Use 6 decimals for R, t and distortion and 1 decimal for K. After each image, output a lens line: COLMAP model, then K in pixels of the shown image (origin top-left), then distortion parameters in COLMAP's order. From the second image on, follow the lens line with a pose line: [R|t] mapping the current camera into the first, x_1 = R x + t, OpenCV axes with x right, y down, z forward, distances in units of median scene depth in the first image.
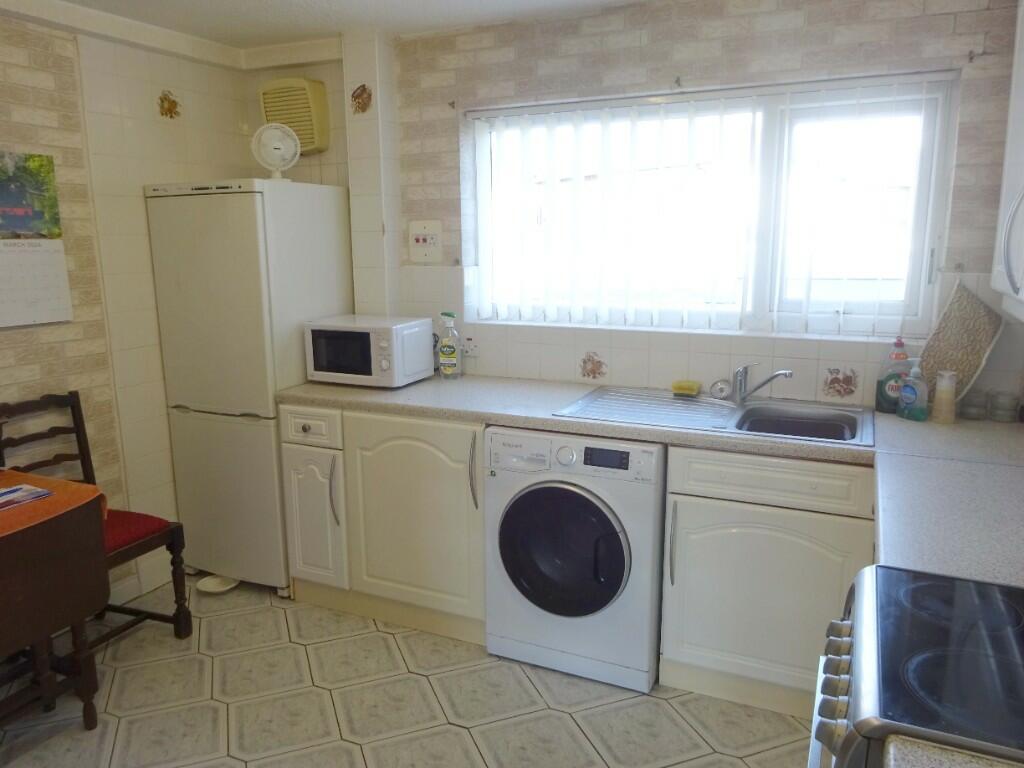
lens RADIAL K [[751.9, 0, 512.0], [0, 751.9, 384.0], [0, 0, 1]] dist [-0.024066, 0.000358]
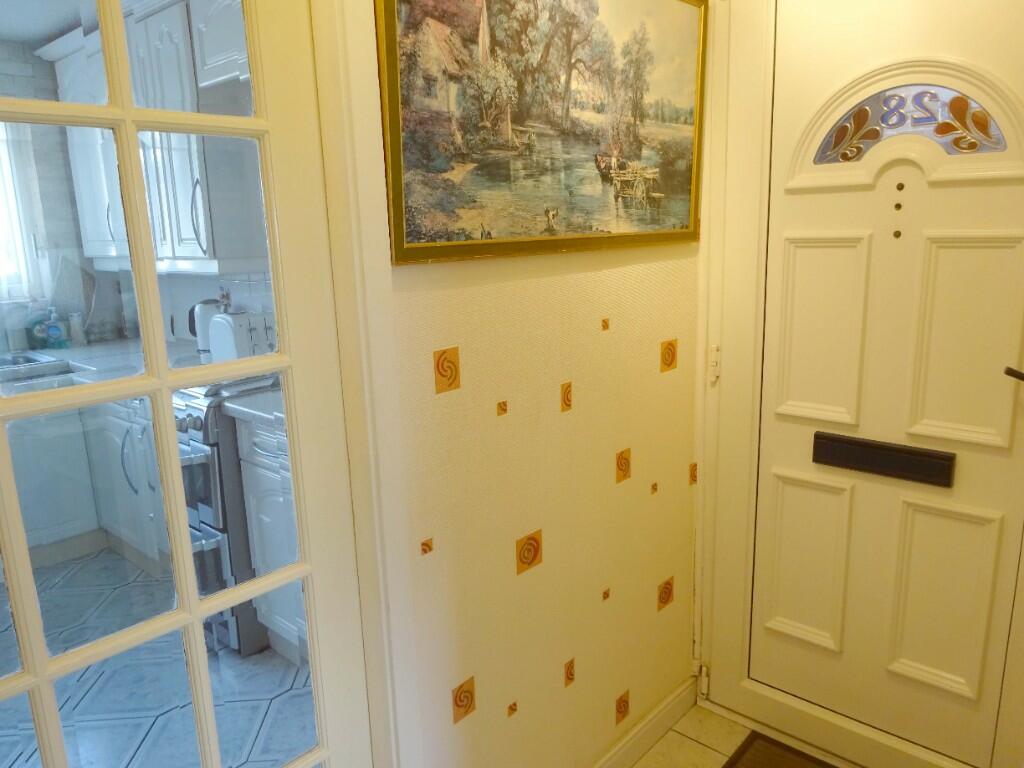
lens RADIAL K [[752.1, 0, 512.0], [0, 752.1, 384.0], [0, 0, 1]] dist [0.002742, 0.003233]
pose [[0.294089, -0.201517, 0.934293, -0.602314], [0.212697, 0.966807, 0.141578, 0.092434], [-0.931811, 0.157085, 0.327189, -0.311510]]
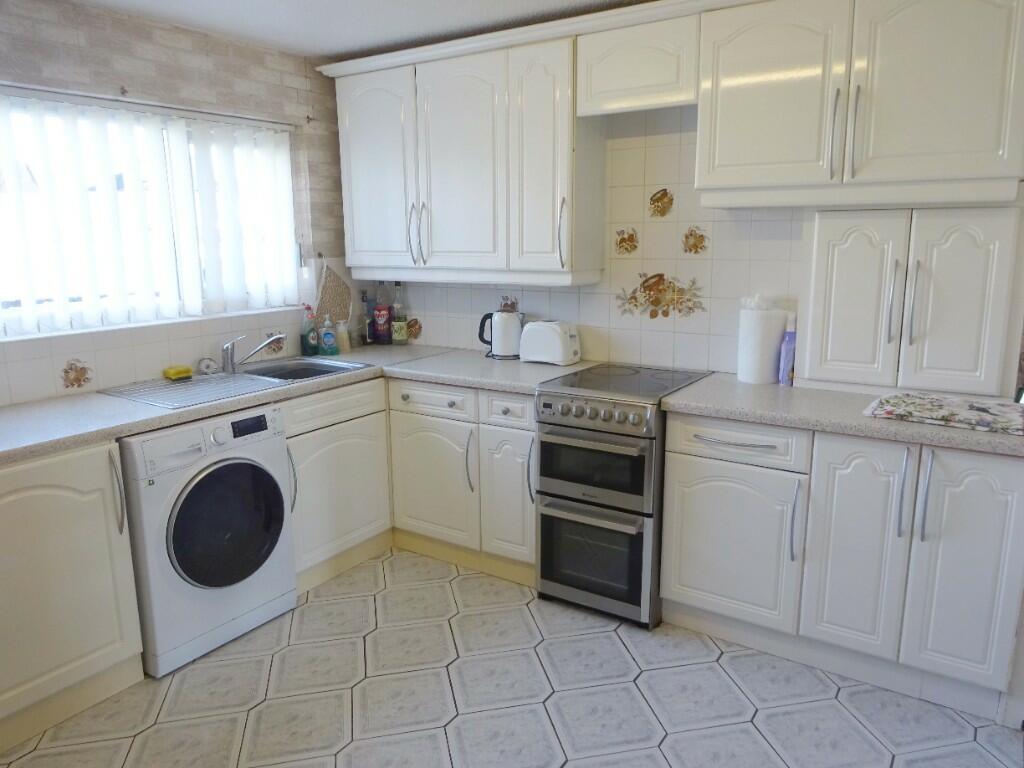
lens RADIAL K [[730.3, 0, 512.0], [0, 730.3, 384.0], [0, 0, 1]] dist [-0.024665, 0.003858]
pose [[0.145629, -0.191976, 0.970535, -0.843290], [0.197901, 0.966818, 0.161546, -0.061242], [-0.969344, 0.168544, 0.178789, 0.376892]]
